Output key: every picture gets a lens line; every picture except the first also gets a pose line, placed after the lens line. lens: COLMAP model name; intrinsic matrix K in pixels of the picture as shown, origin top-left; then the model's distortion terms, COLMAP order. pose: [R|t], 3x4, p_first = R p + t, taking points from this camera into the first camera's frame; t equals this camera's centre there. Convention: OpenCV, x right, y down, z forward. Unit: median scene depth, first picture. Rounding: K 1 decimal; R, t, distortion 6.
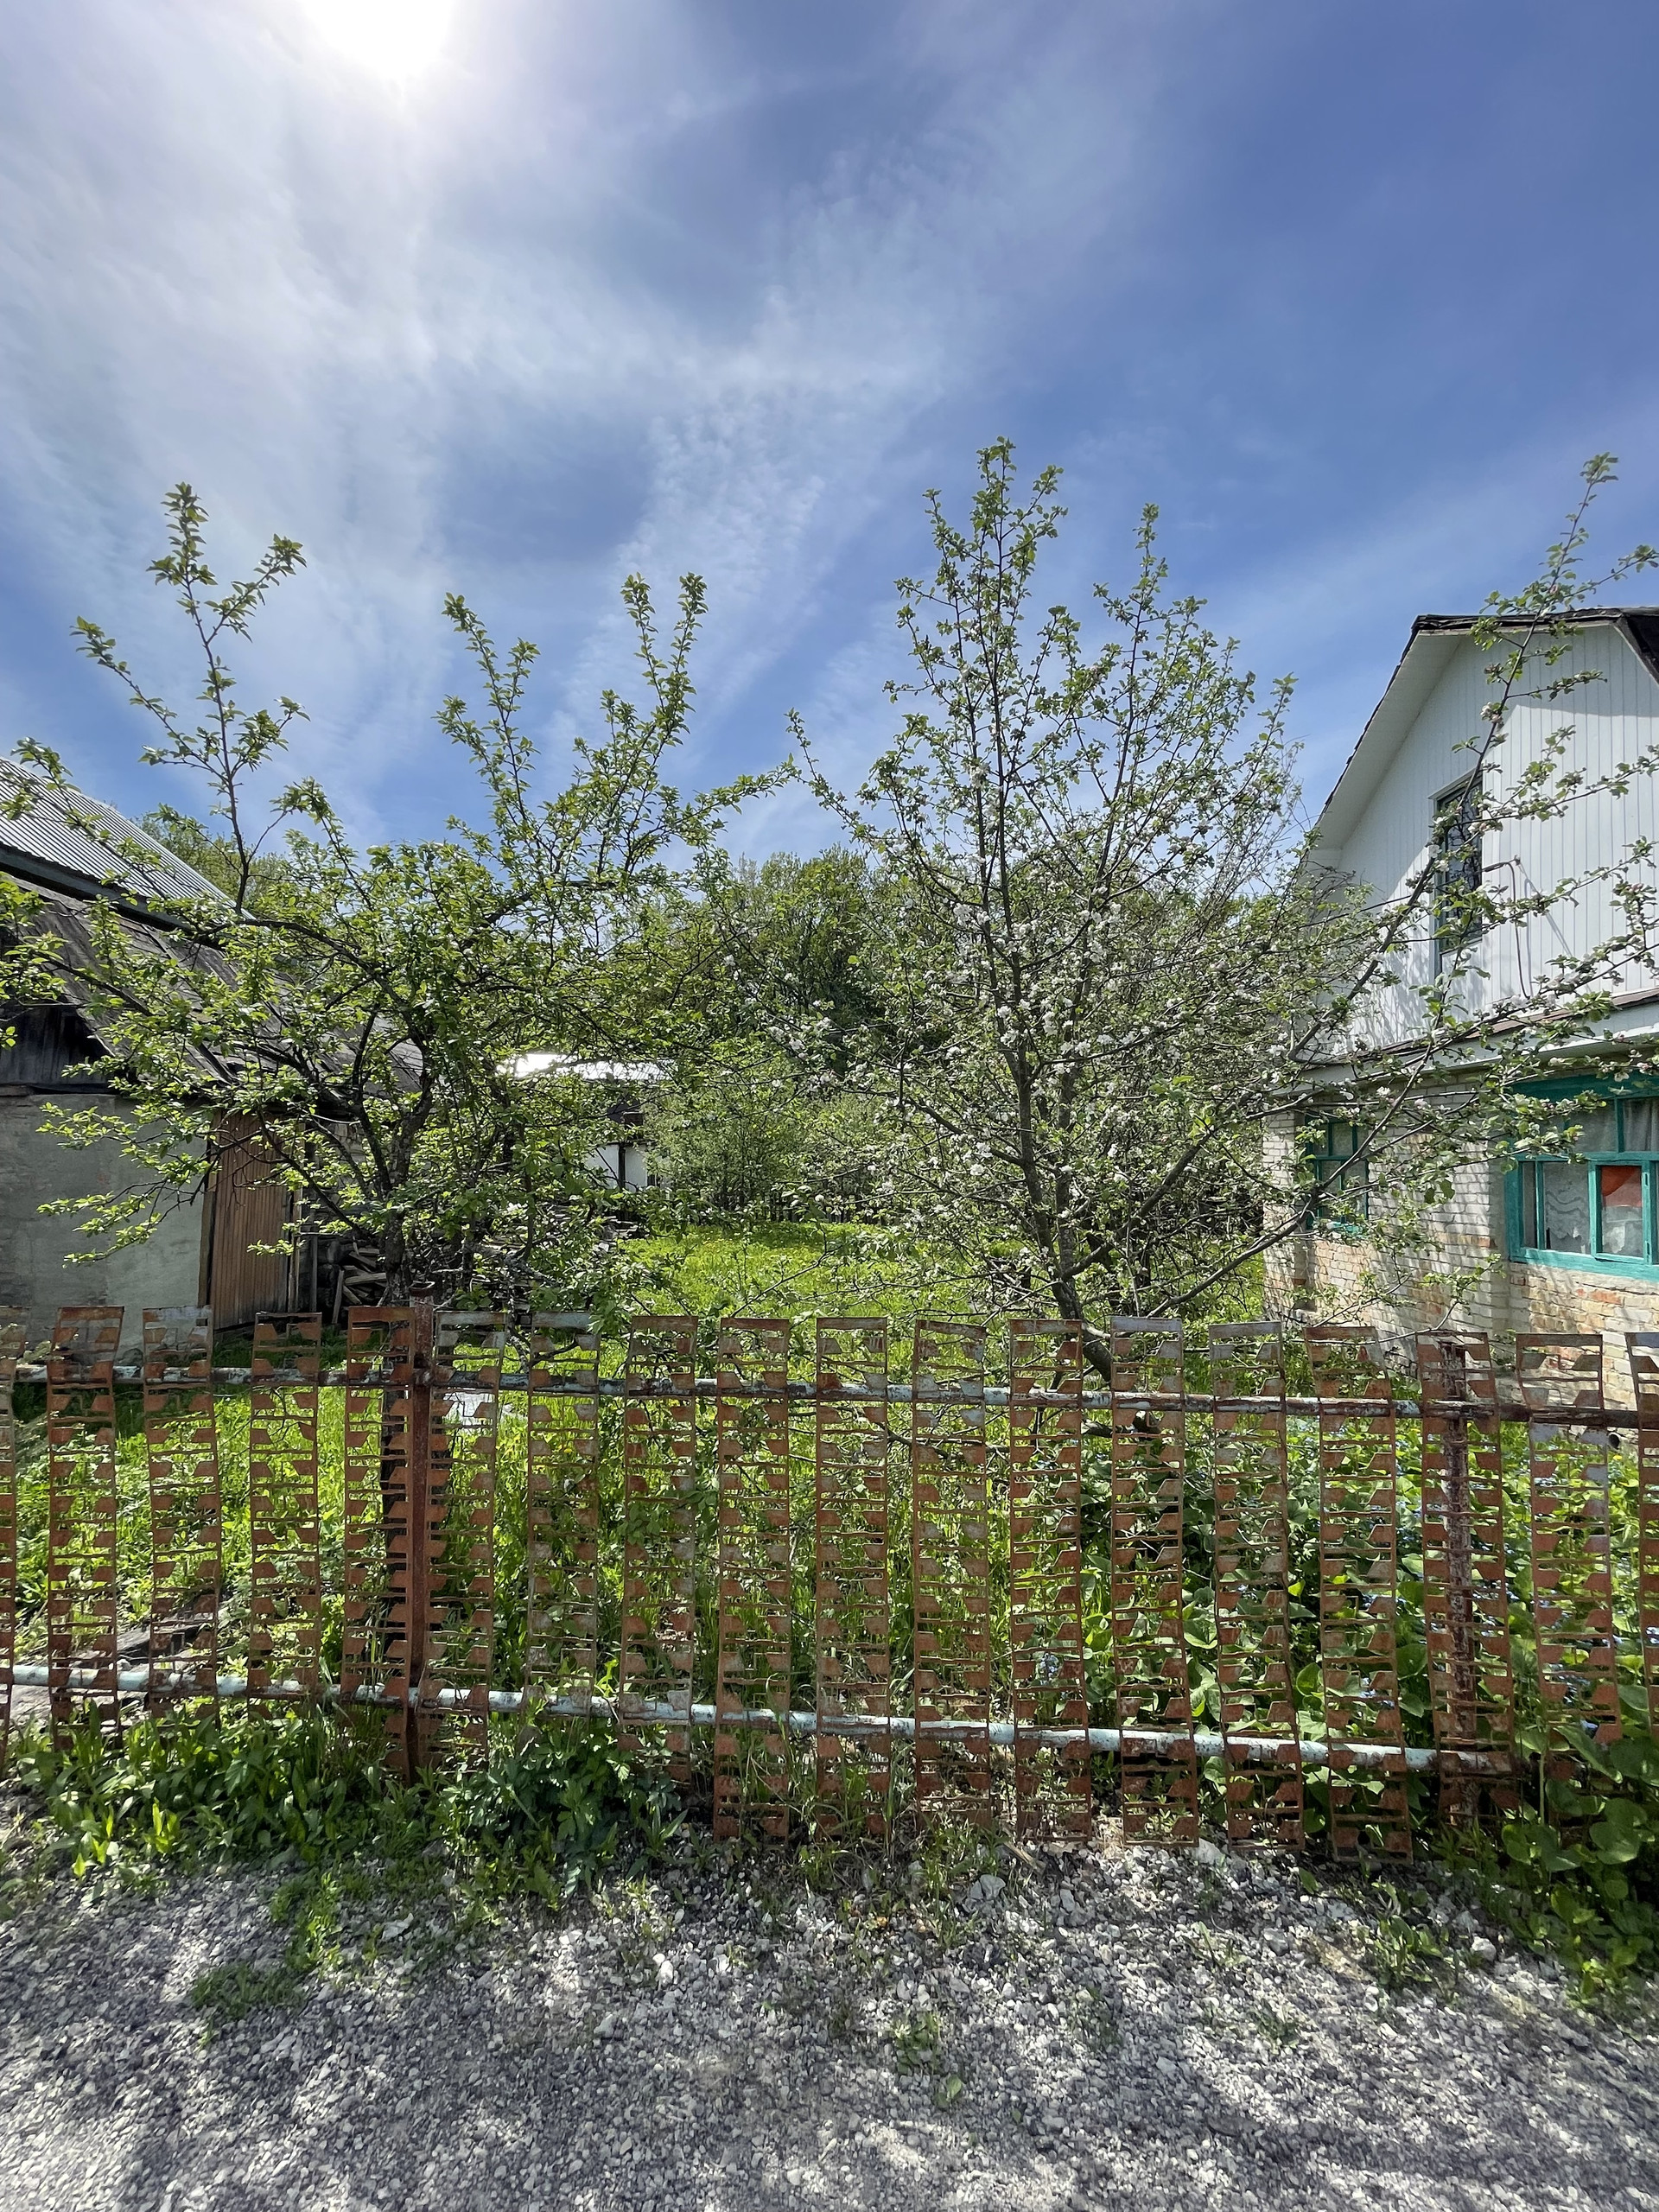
lens RADIAL K [[890.5, 0, 781.5], [0, 890.5, 1108.1], [0, 0, 1]] dist [0.000805, -0.000754]
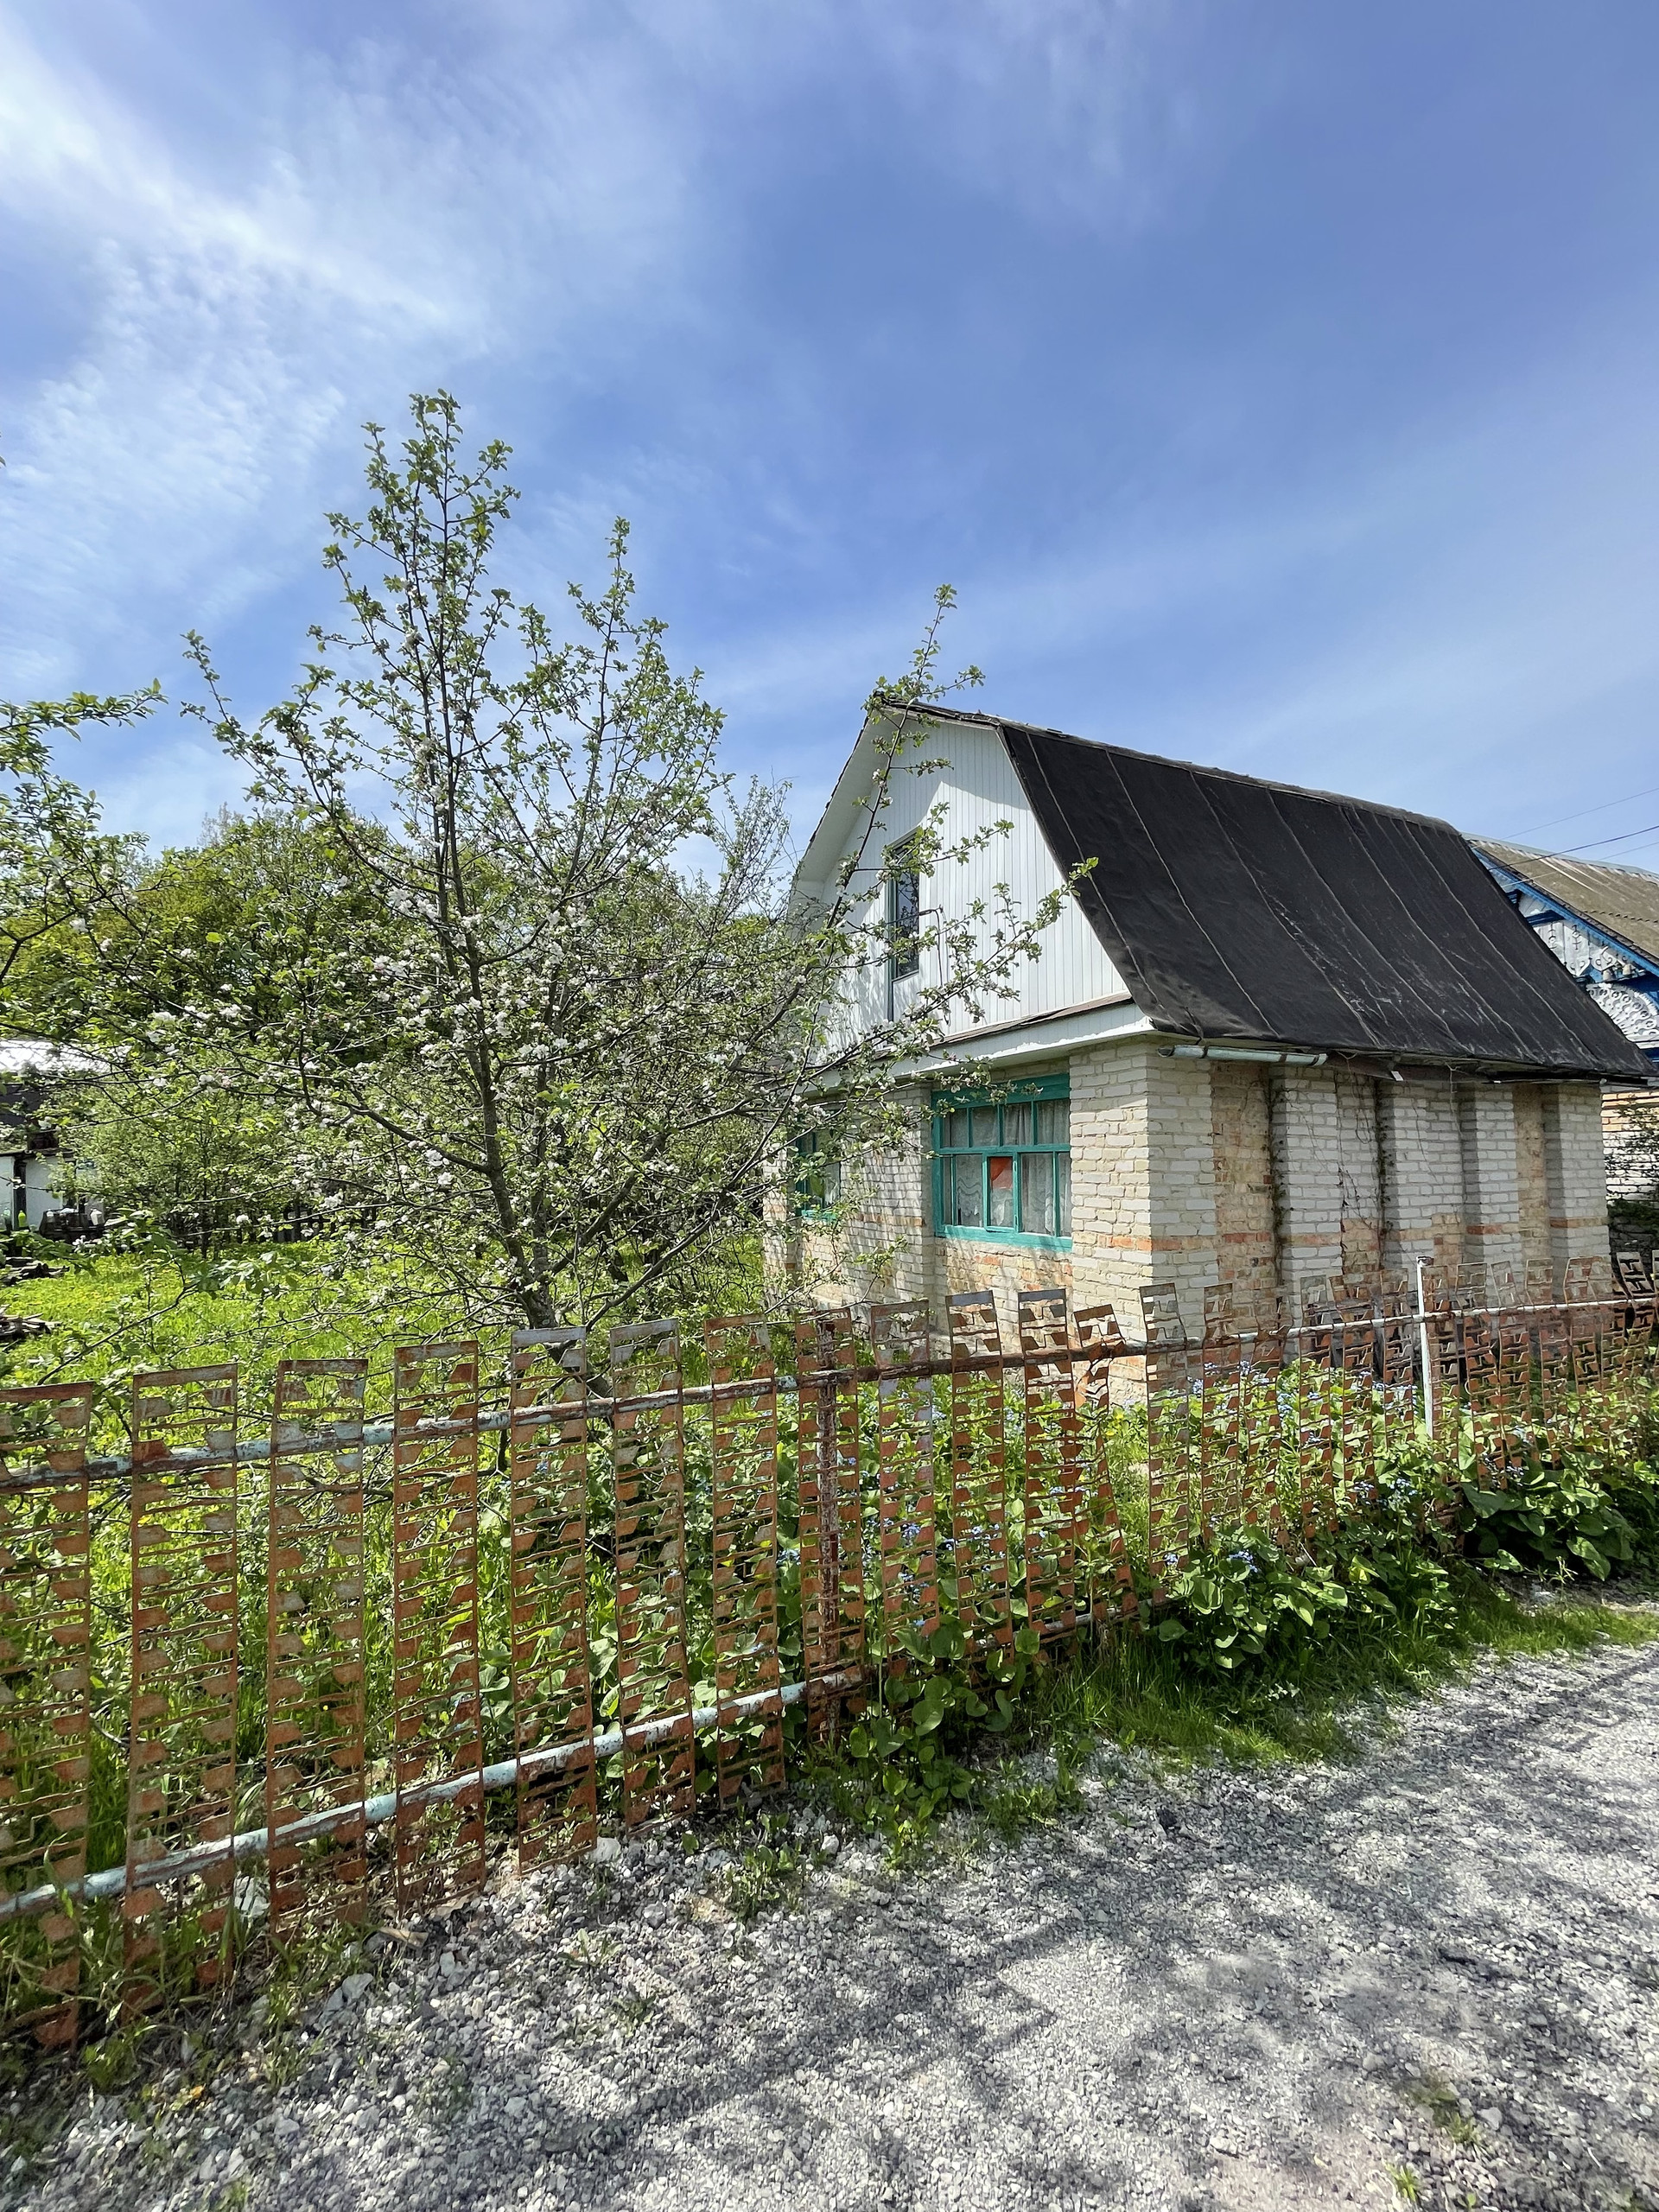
lens RADIAL K [[891.5, 0, 829.5], [0, 891.5, 1106.0], [0, 0, 1]] dist [-0.002308, -0.000845]
pose [[0.878615, 0.003115, 0.477521, 0.209023], [-0.002796, 0.999995, -0.001378, -0.009657], [-0.477523, -0.000124, 0.878619, -0.009963]]
